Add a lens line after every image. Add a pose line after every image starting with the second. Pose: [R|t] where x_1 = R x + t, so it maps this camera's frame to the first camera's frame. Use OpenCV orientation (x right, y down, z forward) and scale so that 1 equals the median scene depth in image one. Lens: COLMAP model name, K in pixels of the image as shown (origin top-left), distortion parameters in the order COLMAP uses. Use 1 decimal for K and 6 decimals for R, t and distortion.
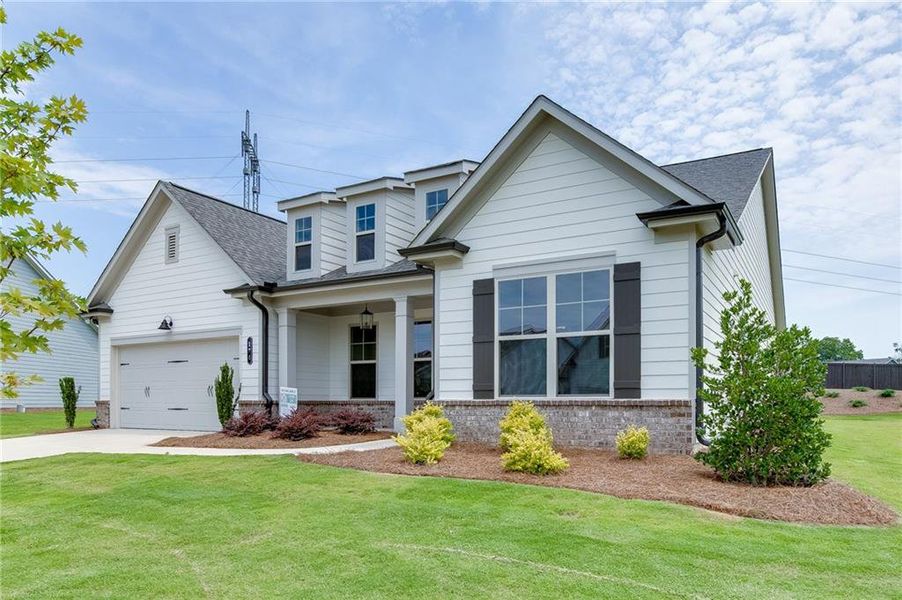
lens RADIAL K [[1359.0, 0, 451.0], [0, 1359.0, 300.0], [0, 0, 1]] dist [-0.221320, 0.015460]
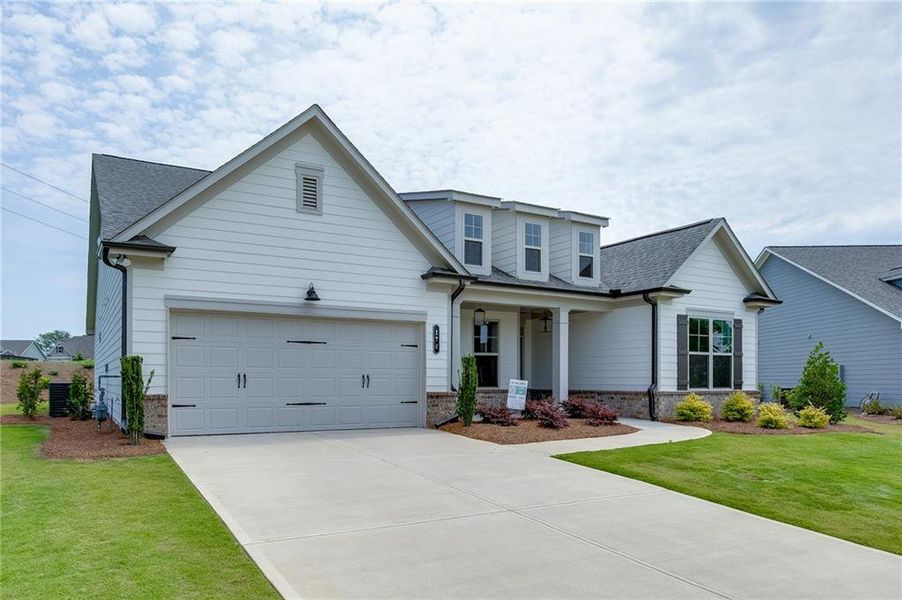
lens RADIAL K [[1359.0, 0, 451.0], [0, 1359.0, 300.0], [0, 0, 1]] dist [-0.221320, 0.015460]
pose [[-0.220023, 0.036075, 0.974827, -0.998138], [-0.099277, 0.993299, -0.059166, 0.060304], [-0.970430, -0.109796, -0.214968, 1.105178]]
